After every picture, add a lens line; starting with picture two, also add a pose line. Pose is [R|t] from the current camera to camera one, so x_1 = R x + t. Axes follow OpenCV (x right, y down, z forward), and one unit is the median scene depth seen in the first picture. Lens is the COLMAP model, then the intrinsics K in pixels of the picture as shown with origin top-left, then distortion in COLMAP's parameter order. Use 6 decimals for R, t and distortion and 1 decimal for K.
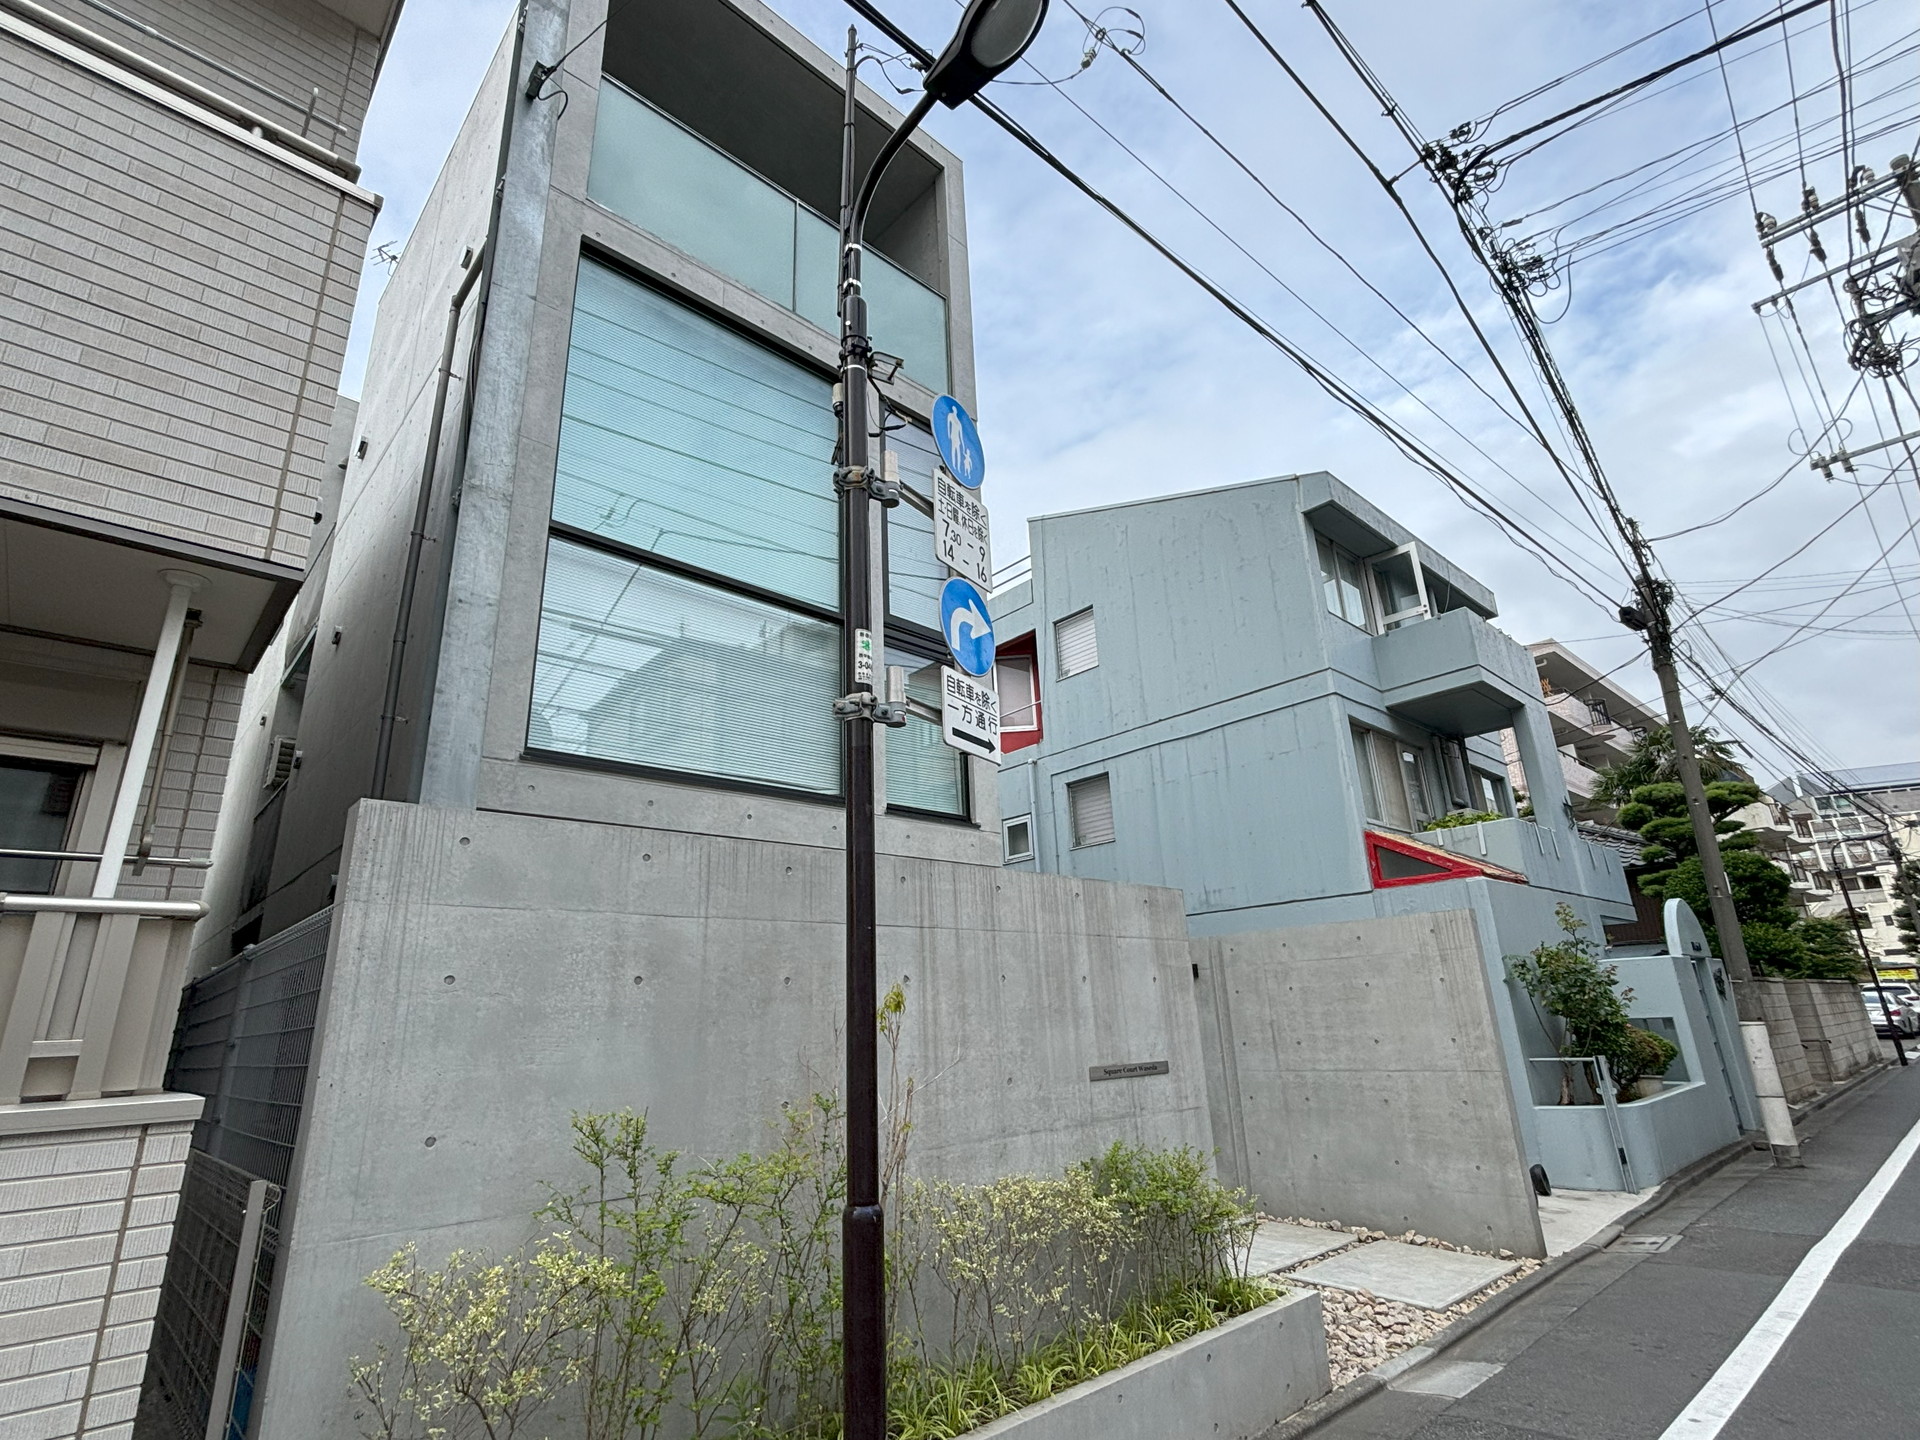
lens RADIAL K [[938.3, 0, 951.4], [0, 938.3, 703.0], [0, 0, 1]] dist [-0.014547, -0.003242]
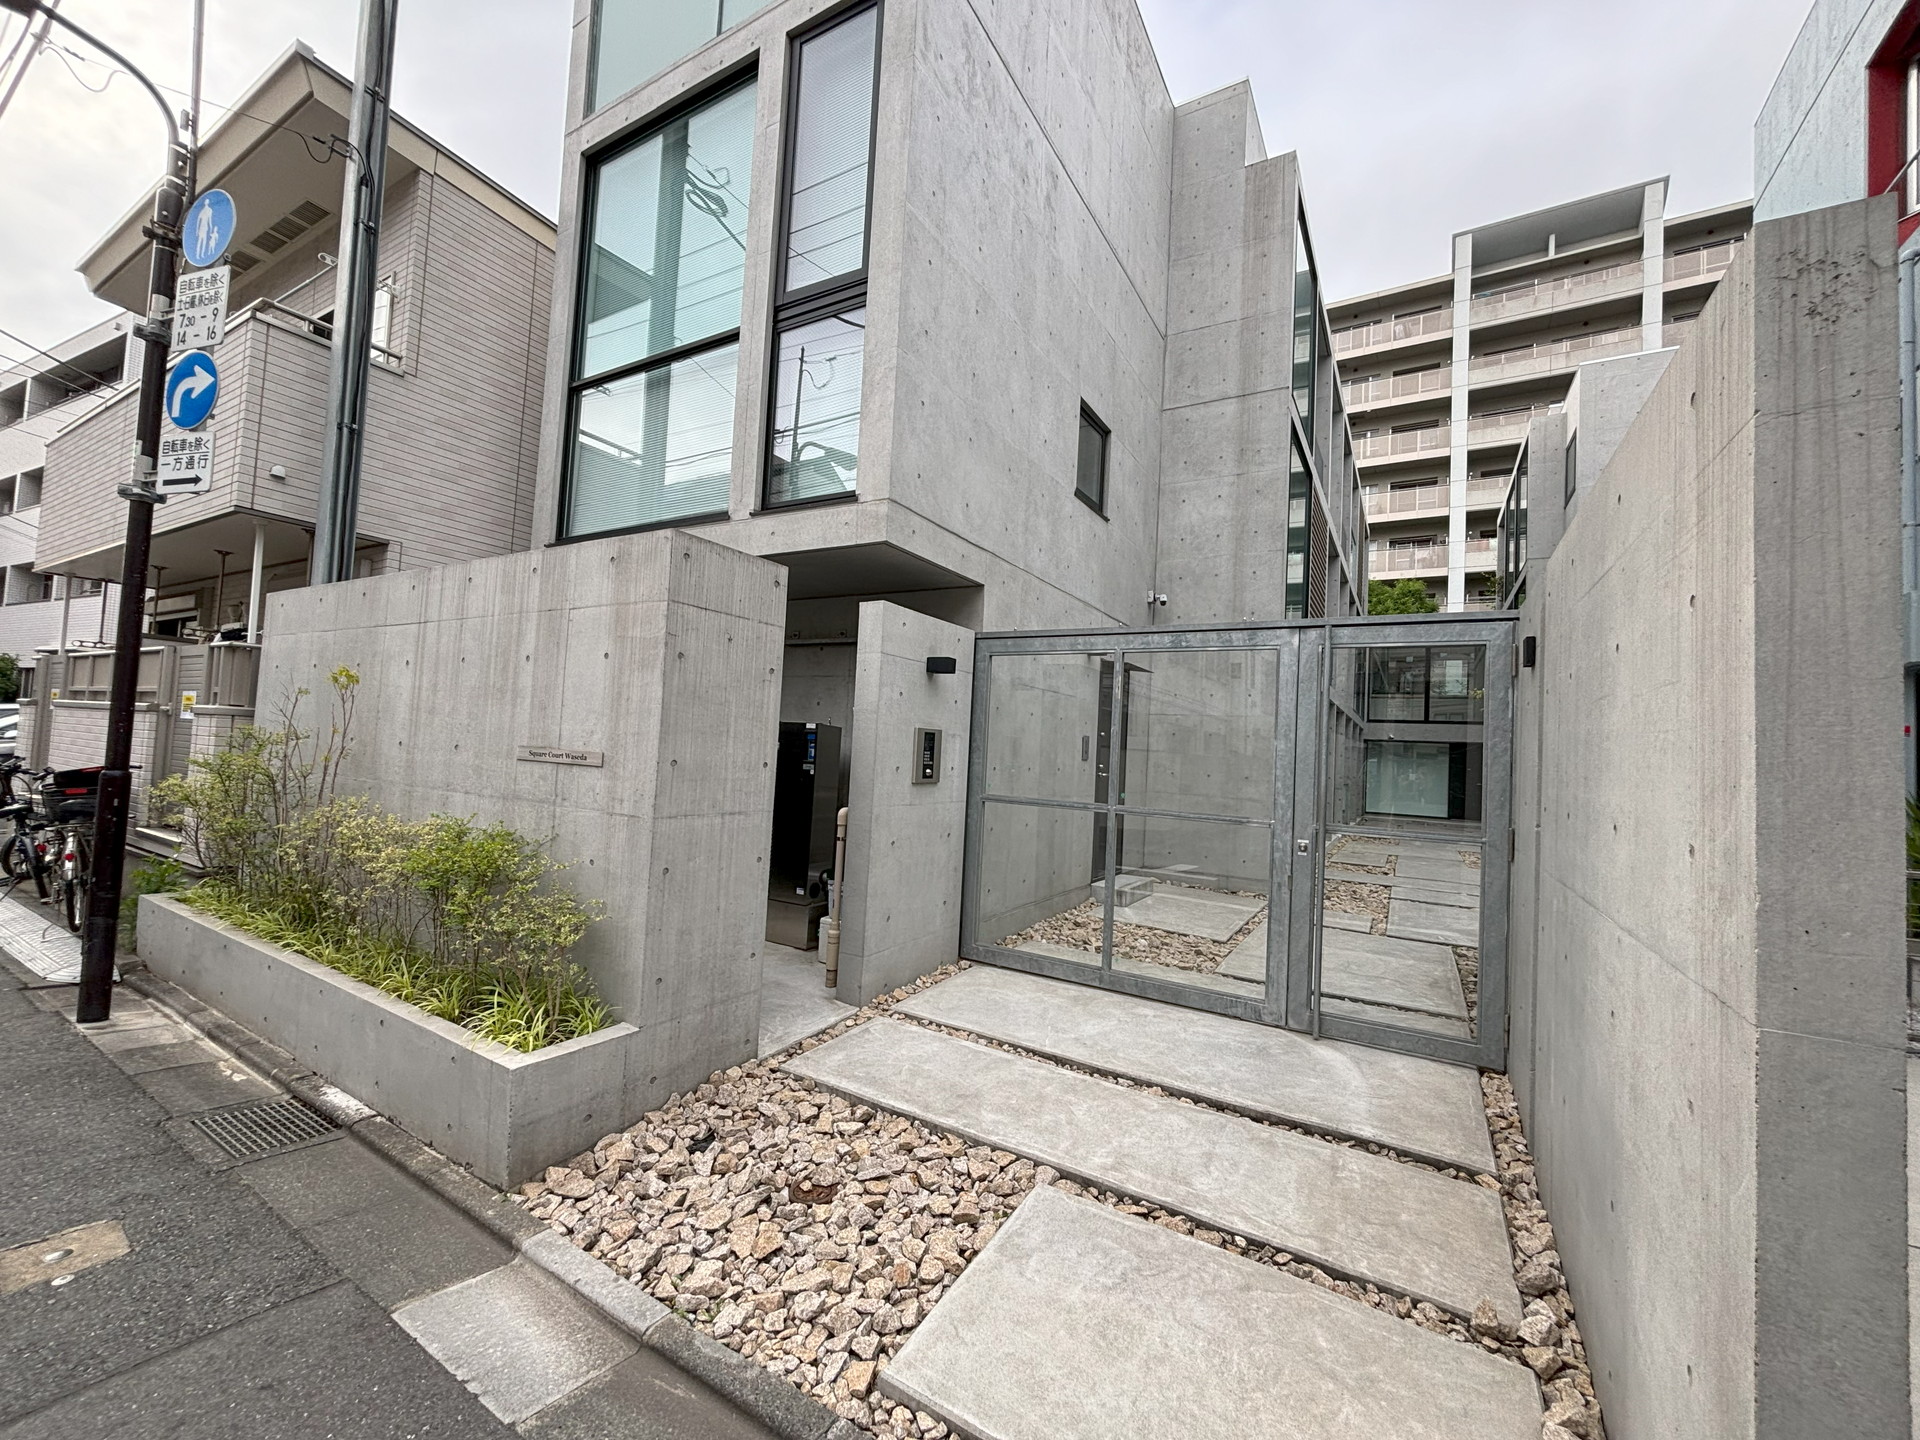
lens RADIAL K [[771.2, 0, 953.9], [0, 771.2, 720.1], [0, 0, 1]] dist [0.001317, 0.000751]
pose [[0.278995, 0.012196, -0.960215, 0.643426], [0.255547, 0.962921, 0.086481, 0.255098], [0.925666, -0.269507, 0.265534, 0.754822]]
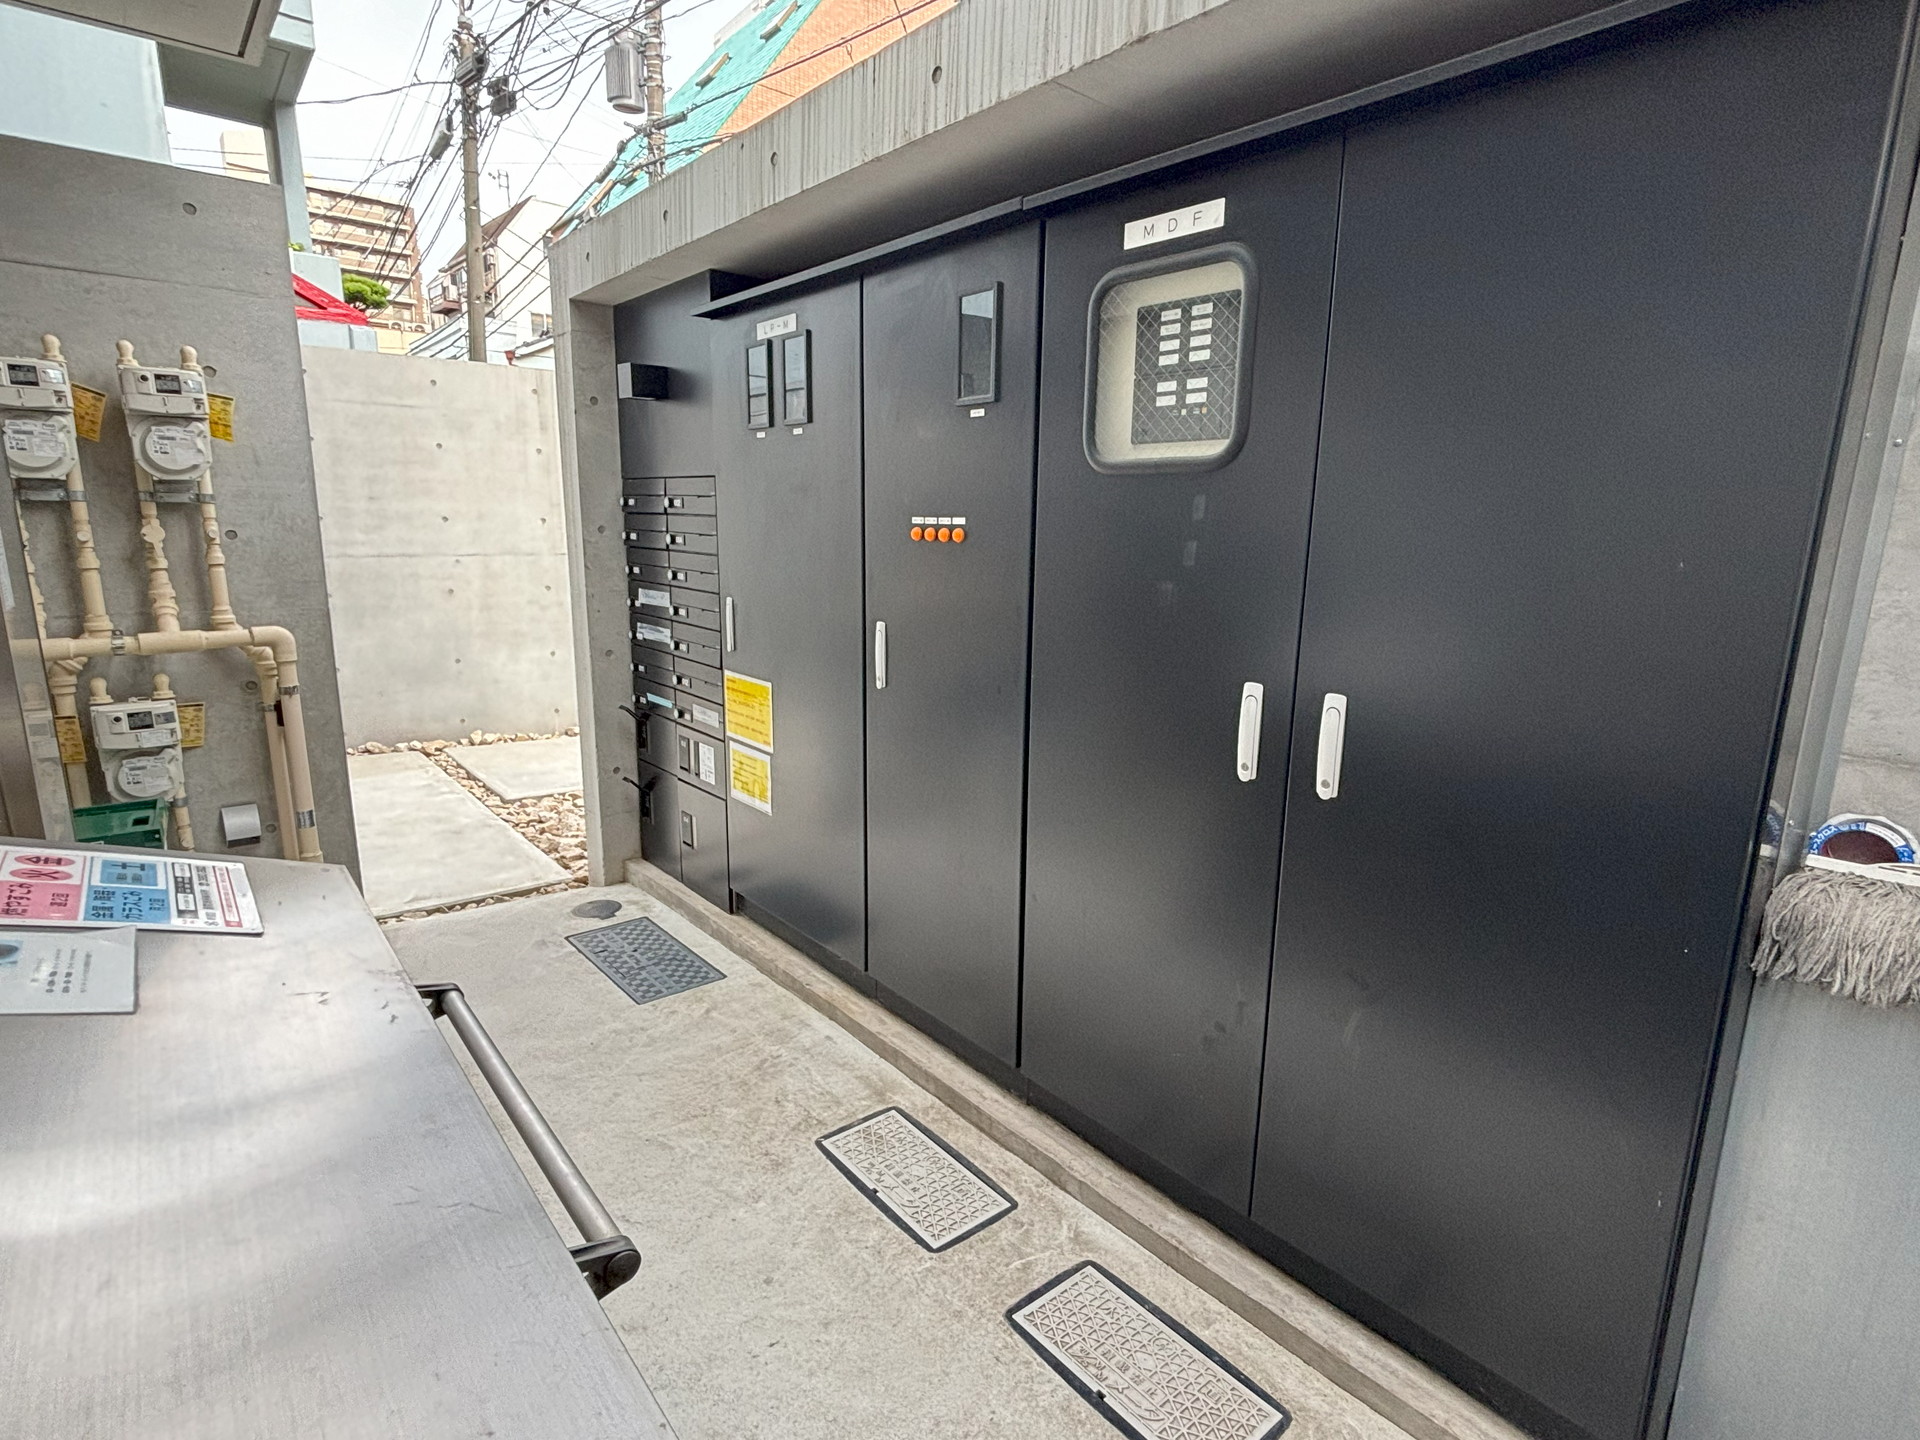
lens RADIAL K [[968.9, 0, 955.1], [0, 968.9, 709.7], [0, 0, 1]] dist [0.000686, -0.000272]
pose [[0.047777, -0.158176, 0.986254, -0.345847], [-0.340968, 0.925491, 0.164948, 0.235774], [-0.938860, -0.344162, -0.009715, 0.565474]]
